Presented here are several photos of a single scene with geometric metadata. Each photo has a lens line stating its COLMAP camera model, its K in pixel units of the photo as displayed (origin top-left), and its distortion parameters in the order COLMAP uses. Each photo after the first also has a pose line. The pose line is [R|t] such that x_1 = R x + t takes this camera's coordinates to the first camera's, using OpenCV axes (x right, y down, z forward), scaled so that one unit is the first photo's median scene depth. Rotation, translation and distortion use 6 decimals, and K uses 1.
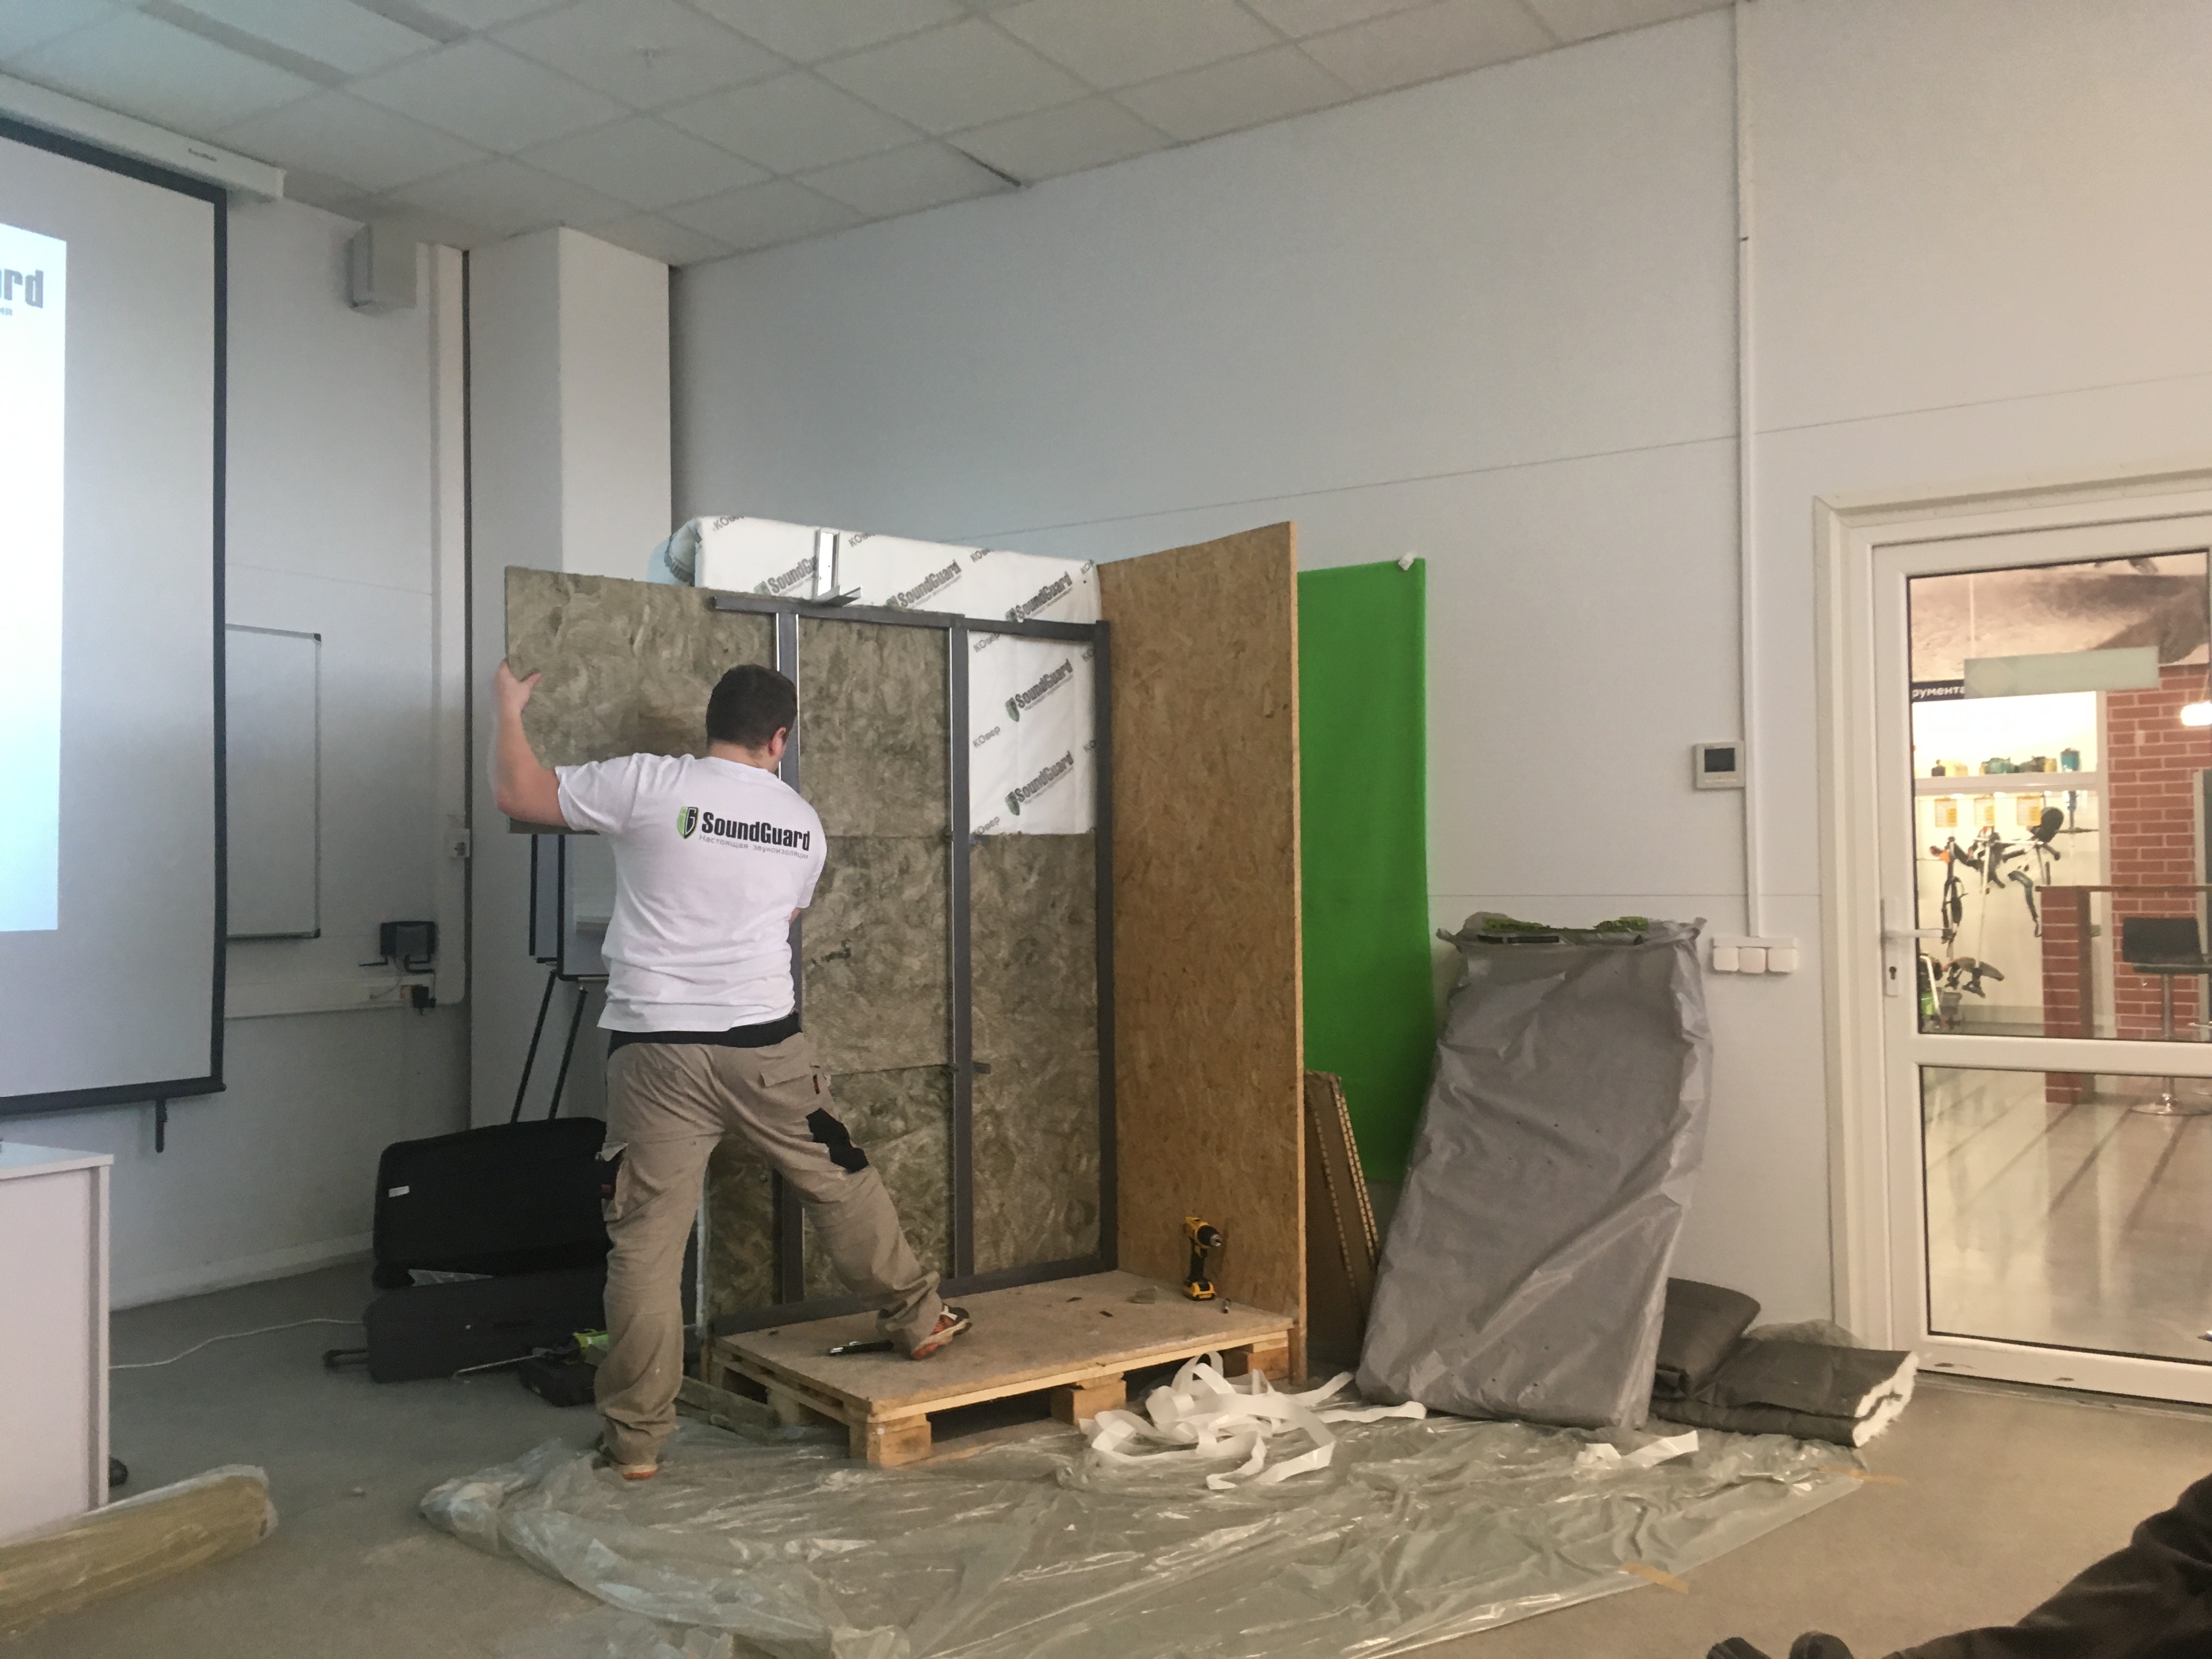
lens RADIAL K [[1876.1, 0, 1106.4], [0, 1876.1, 830.2], [0, 0, 1]] dist [0.004058, -0.001695]
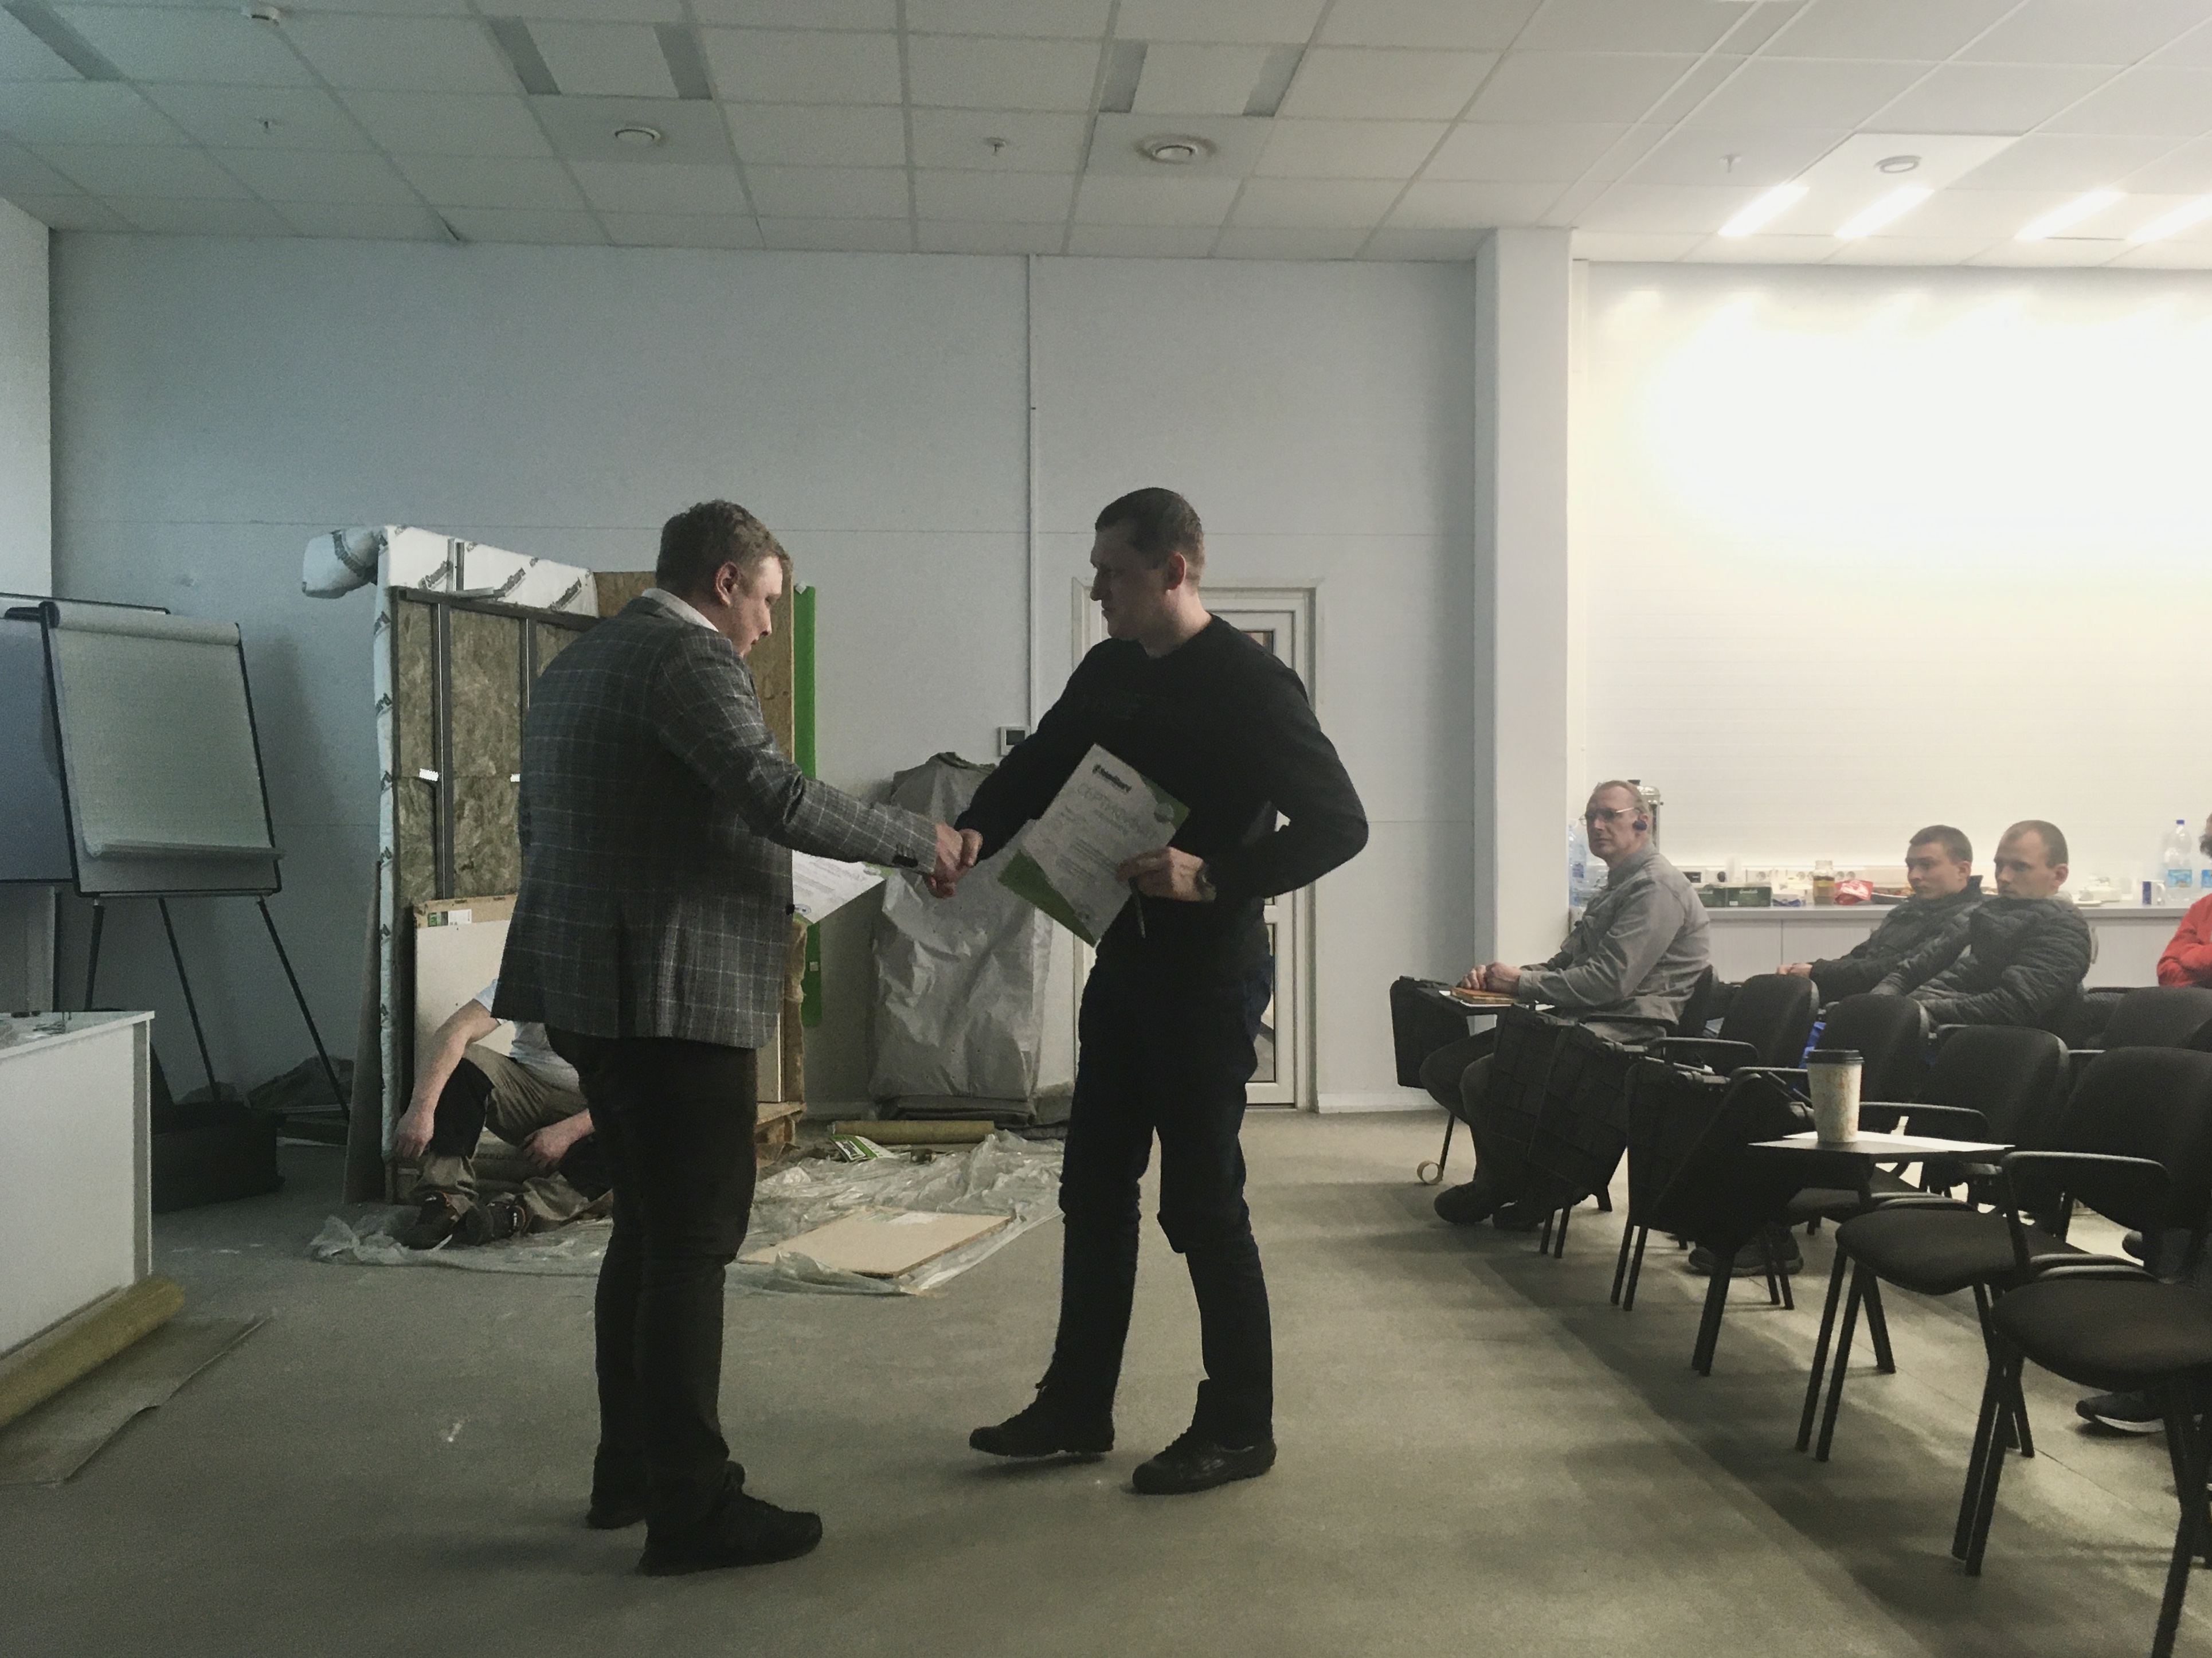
lens RADIAL K [[1876.2, 0, 1105.5], [0, 1876.2, 827.9], [0, 0, 1]] dist [0.004058, -0.001695]
pose [[0.814813, 0.004225, 0.579709, -0.510084], [-0.022539, 0.999448, 0.024395, -0.002492], [-0.579286, -0.032943, 0.814459, -0.310726]]
